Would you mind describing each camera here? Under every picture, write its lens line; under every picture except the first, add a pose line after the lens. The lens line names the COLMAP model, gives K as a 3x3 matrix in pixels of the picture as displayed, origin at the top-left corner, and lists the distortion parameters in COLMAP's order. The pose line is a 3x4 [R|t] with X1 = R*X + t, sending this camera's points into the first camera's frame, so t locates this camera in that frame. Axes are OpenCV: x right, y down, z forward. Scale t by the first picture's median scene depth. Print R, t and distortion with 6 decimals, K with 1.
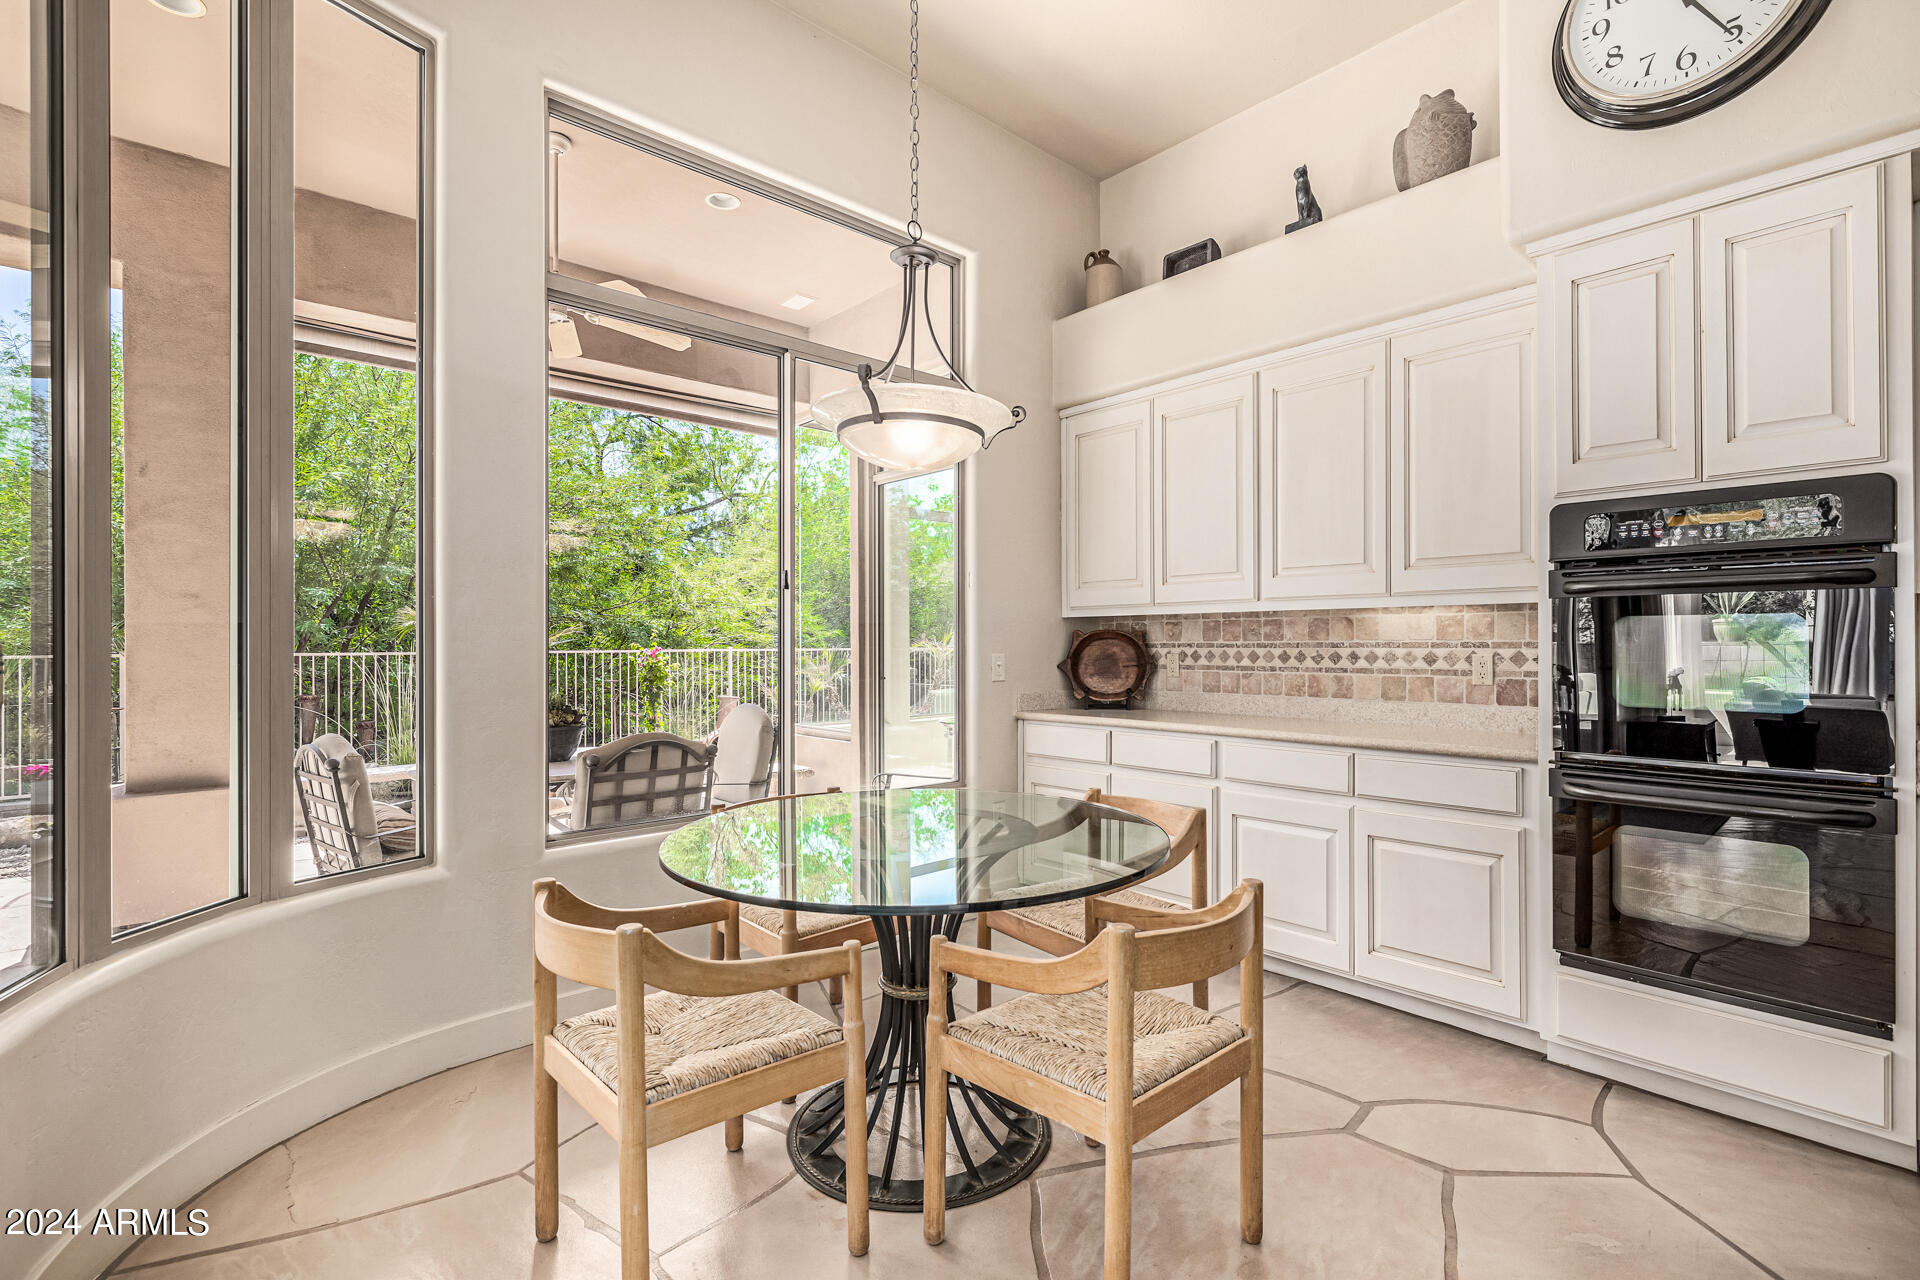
lens RADIAL K [[877.2, 0, 962.5], [0, 877.2, 638.5], [0, 0, 1]] dist [-0.001515, -0.000414]
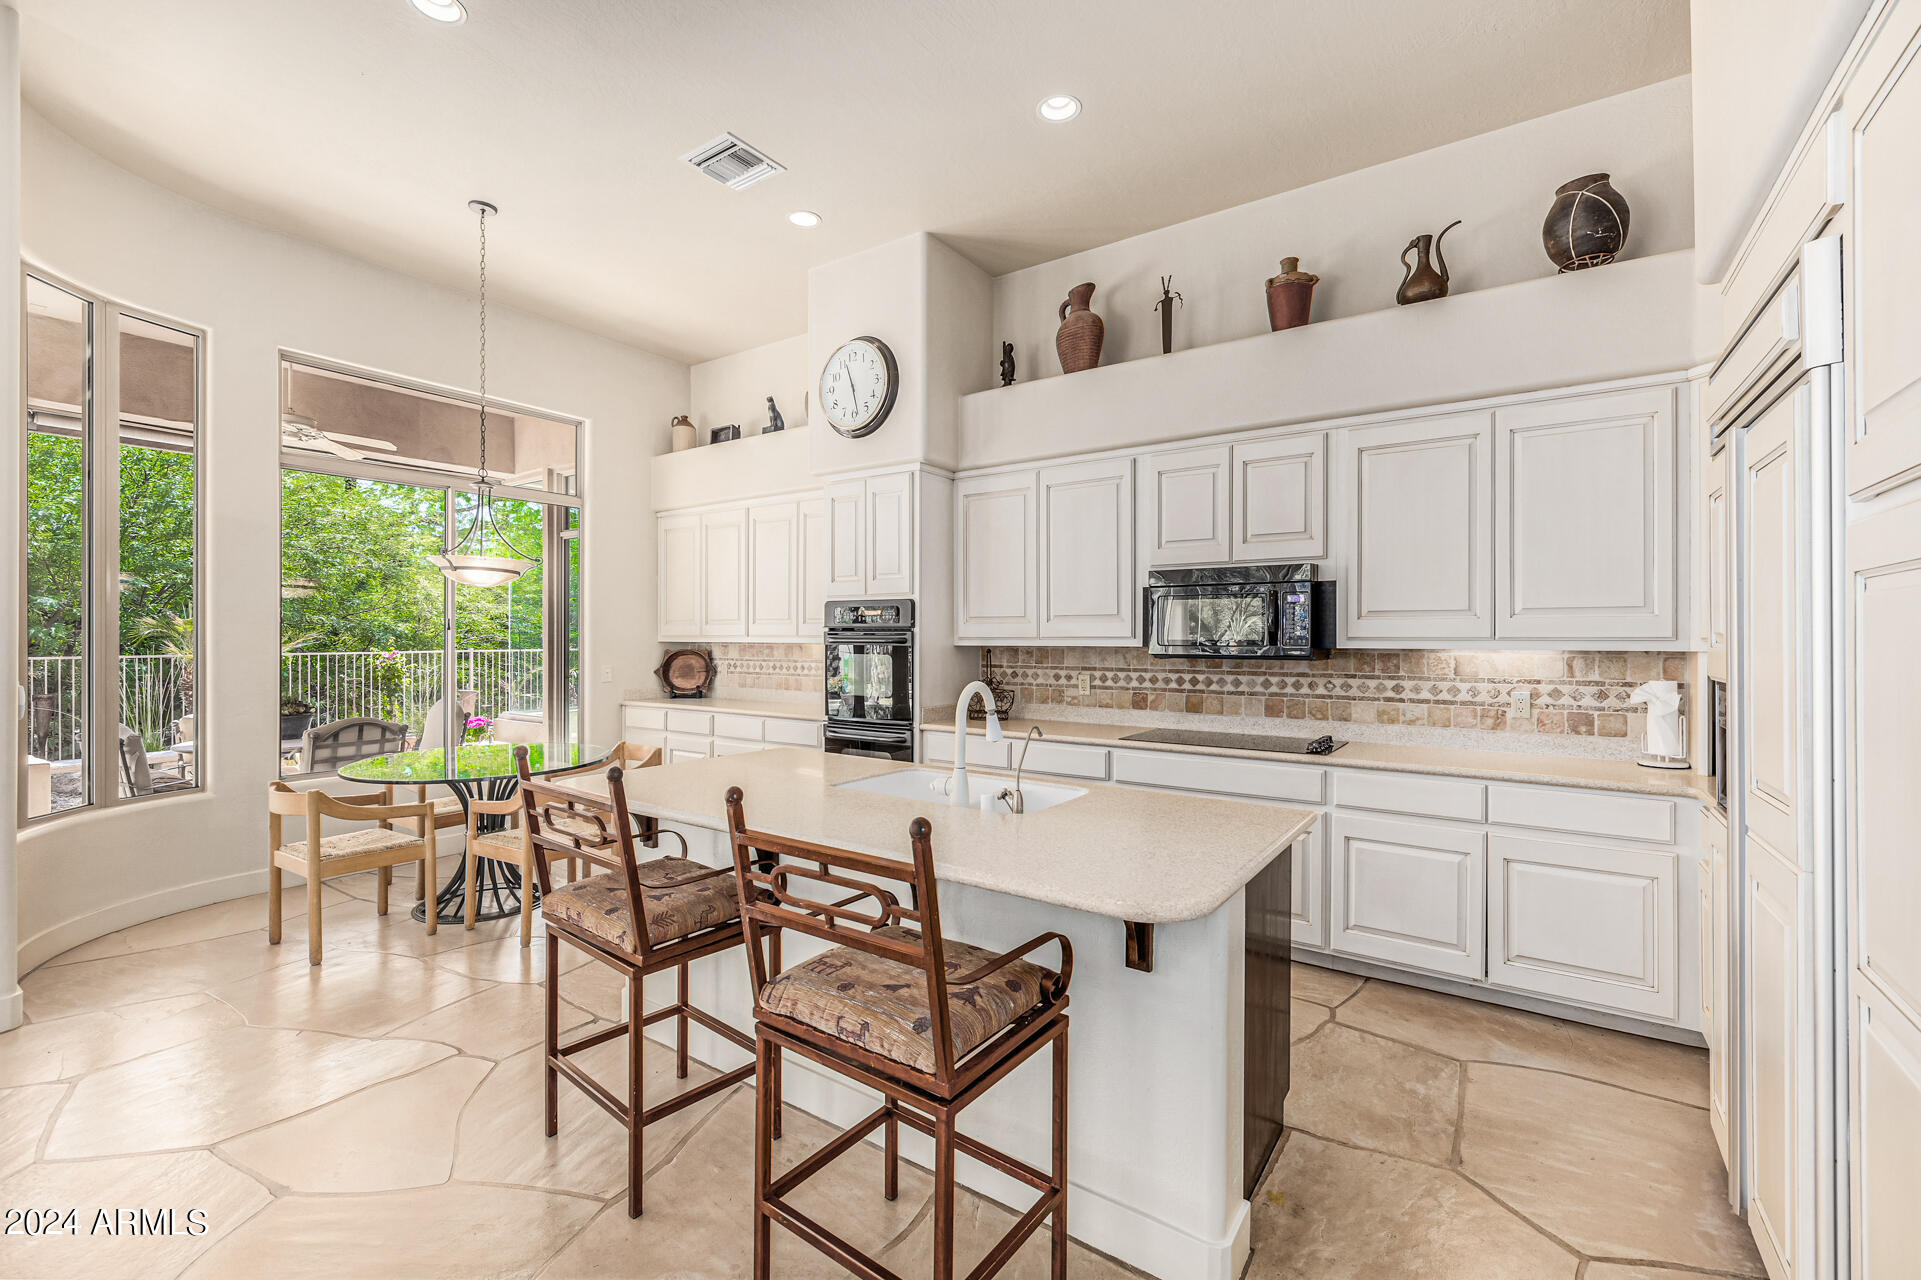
lens RADIAL K [[820.8, 0, 964.9], [0, 820.8, 633.2], [0, 0, 1]] dist [0.000146, 0.000130]
pose [[0.971089, 0.004359, 0.238677, 0.377513], [-0.005384, 0.999979, 0.003644, -0.060392], [-0.238656, -0.004824, 0.971092, -0.748927]]
